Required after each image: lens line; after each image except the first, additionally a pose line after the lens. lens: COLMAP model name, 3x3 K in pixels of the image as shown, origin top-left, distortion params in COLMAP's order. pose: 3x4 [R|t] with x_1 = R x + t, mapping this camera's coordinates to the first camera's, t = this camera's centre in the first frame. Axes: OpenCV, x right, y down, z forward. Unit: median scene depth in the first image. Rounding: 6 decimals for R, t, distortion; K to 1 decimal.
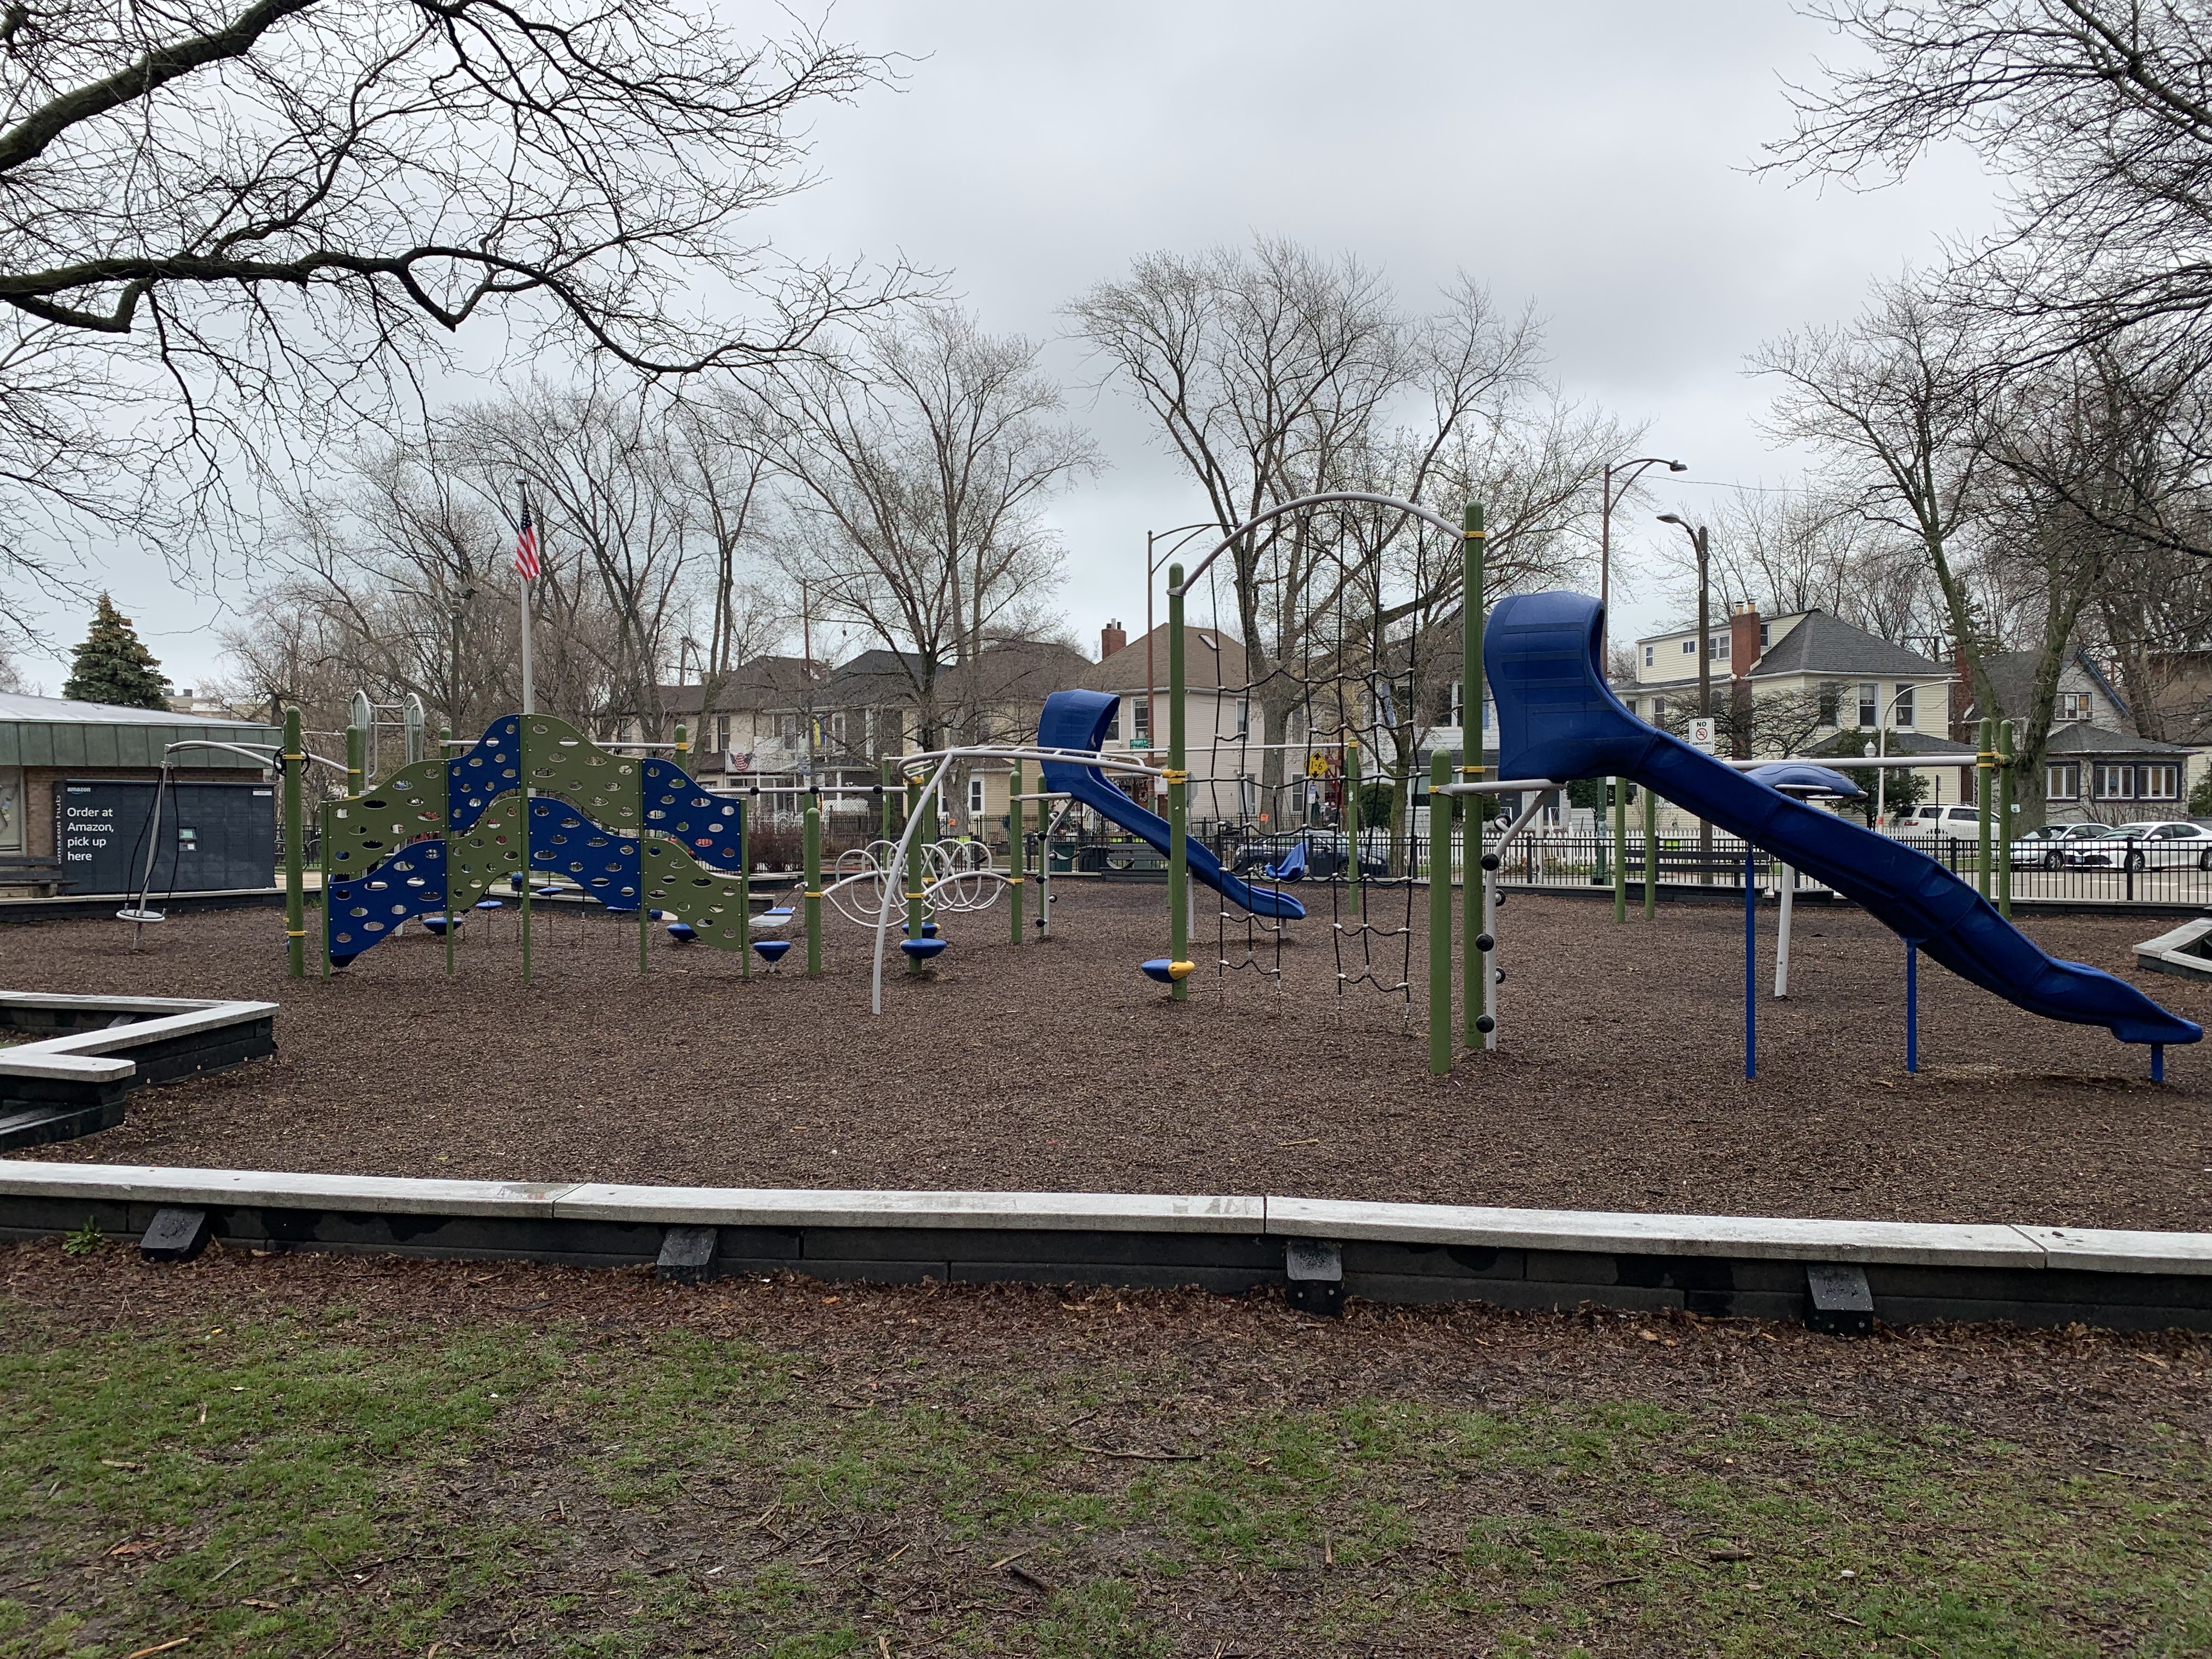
lens RADIAL K [[1653.6, 0, 1106.0], [0, 1653.6, 829.5], [0, 0, 1]] dist [0.017580, -0.010187]
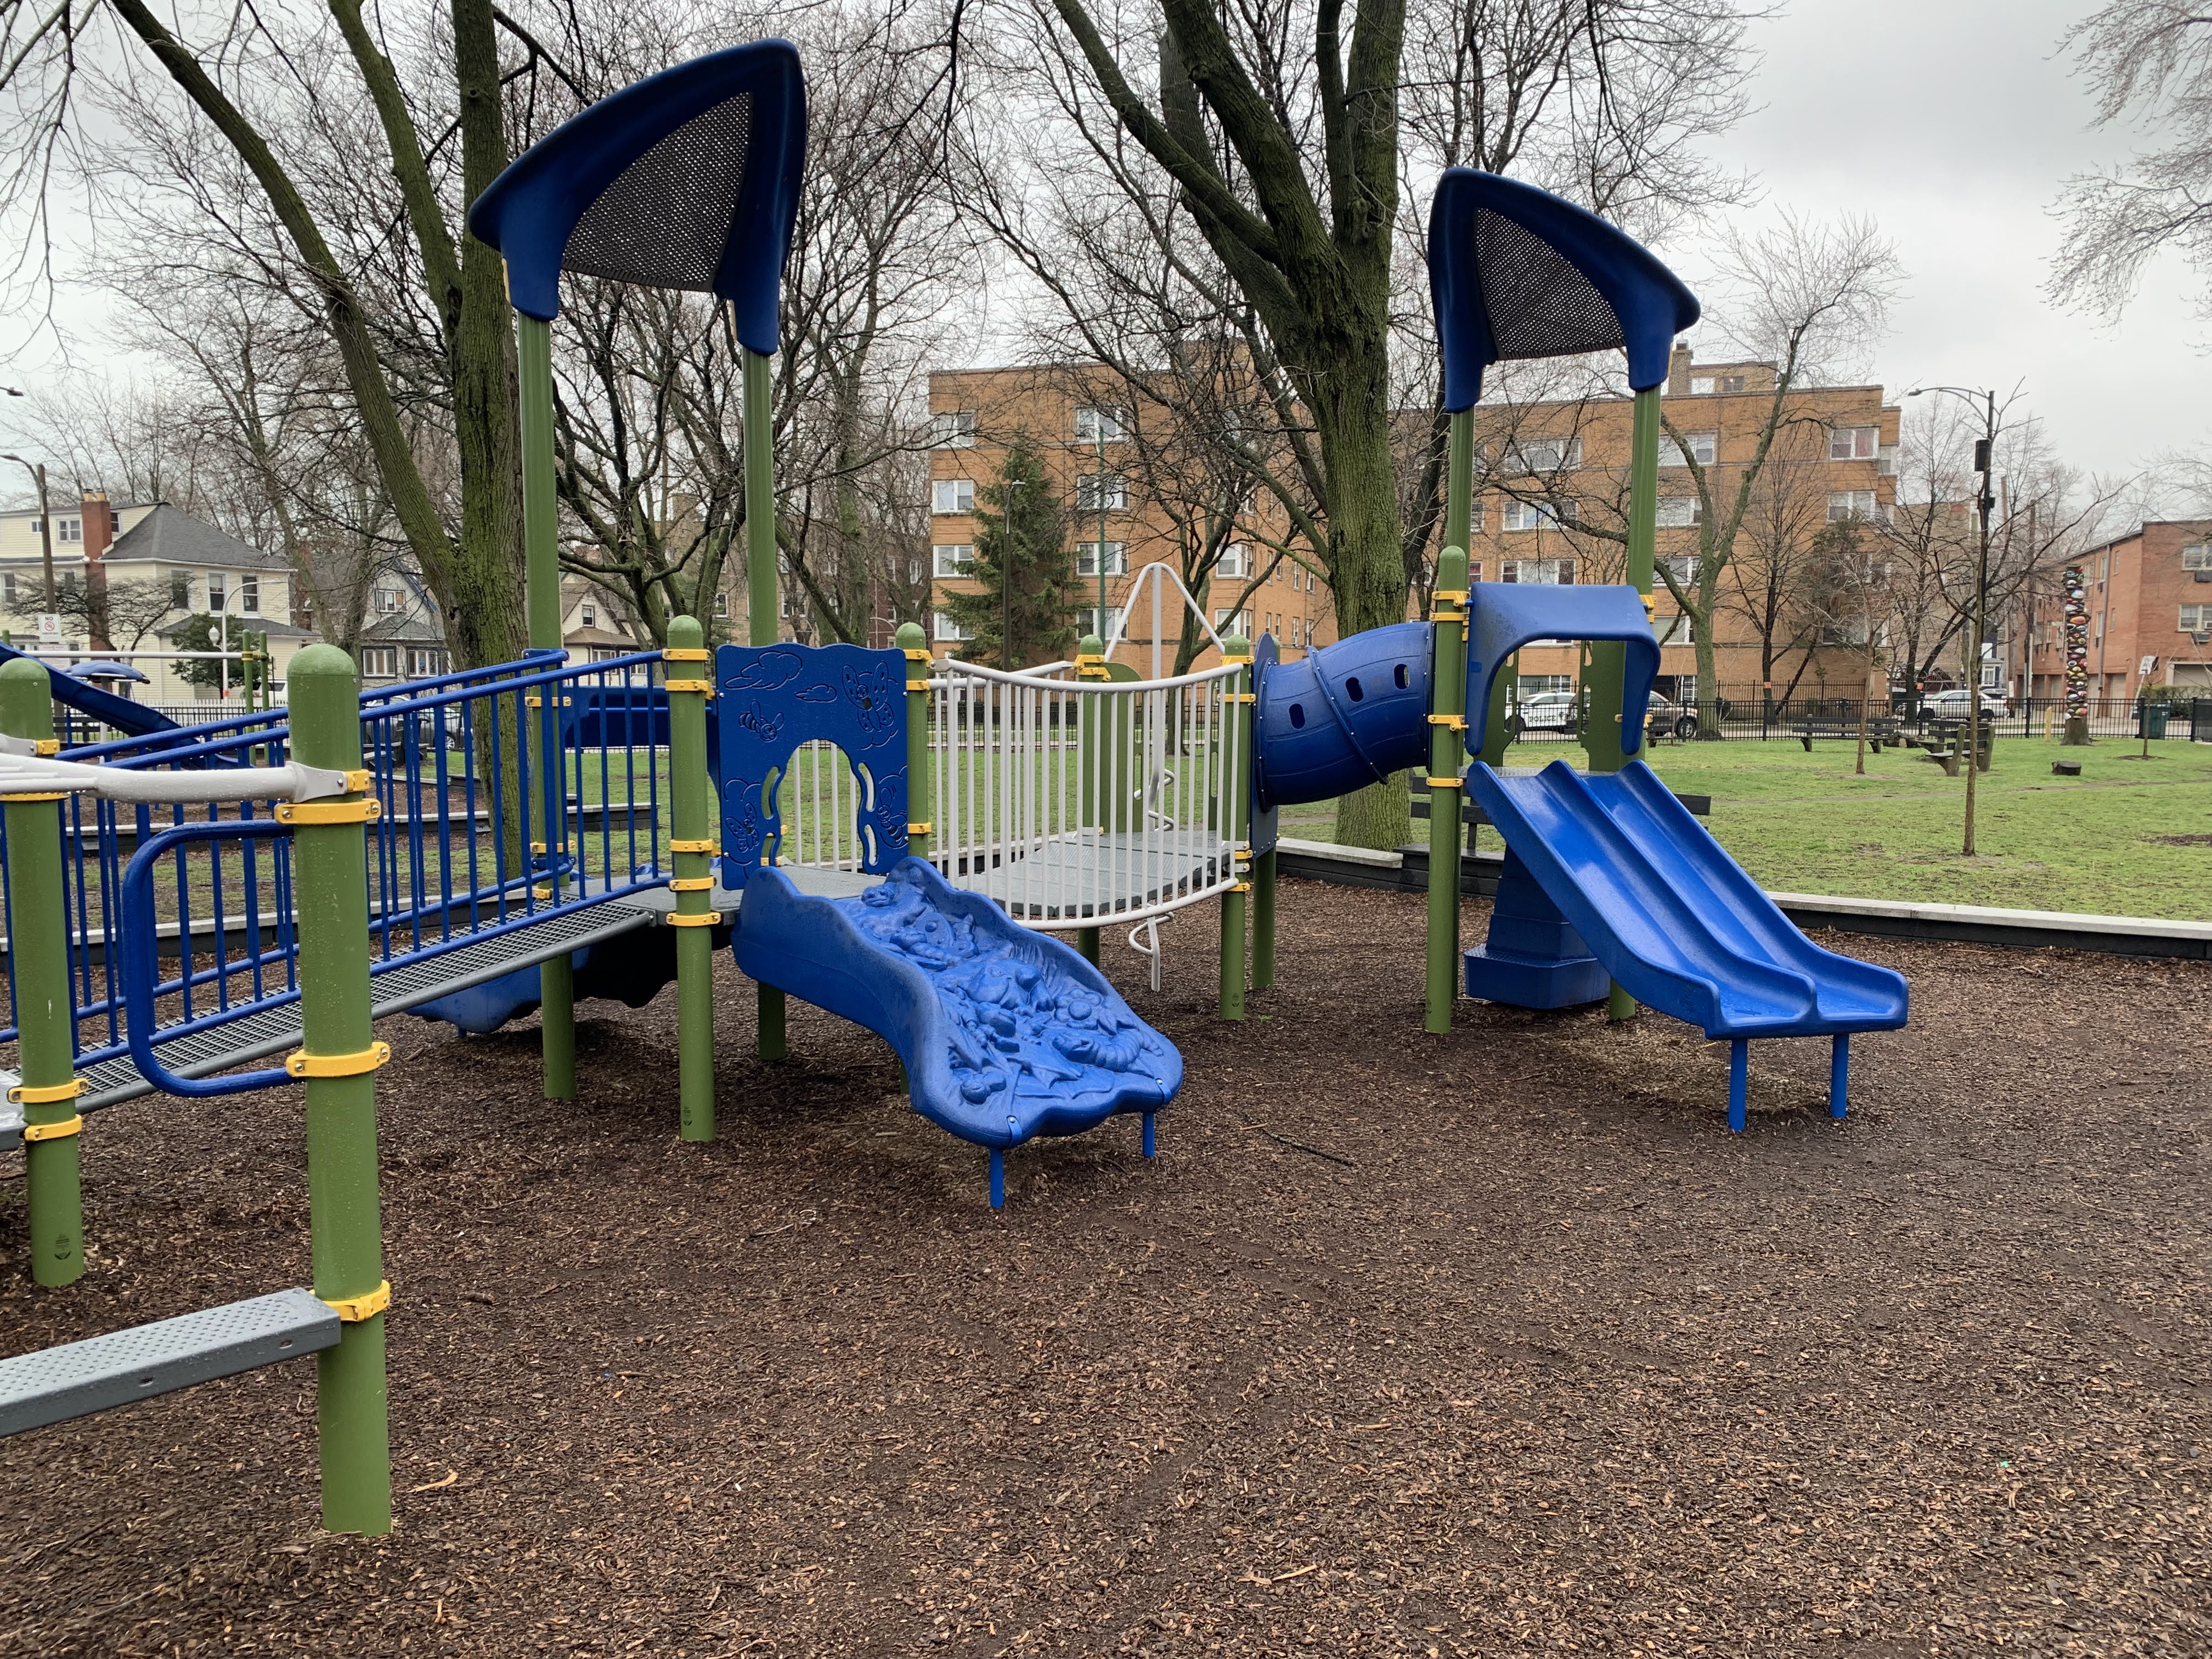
lens RADIAL K [[1653.6, 0, 1106.0], [0, 1653.6, 829.5], [0, 0, 1]] dist [0.017580, -0.010187]
pose [[0.620339, -0.065924, 0.781558, -0.065700], [0.008380, 0.996962, 0.077442, 0.004231], [-0.784289, -0.041491, 0.619007, -0.194293]]
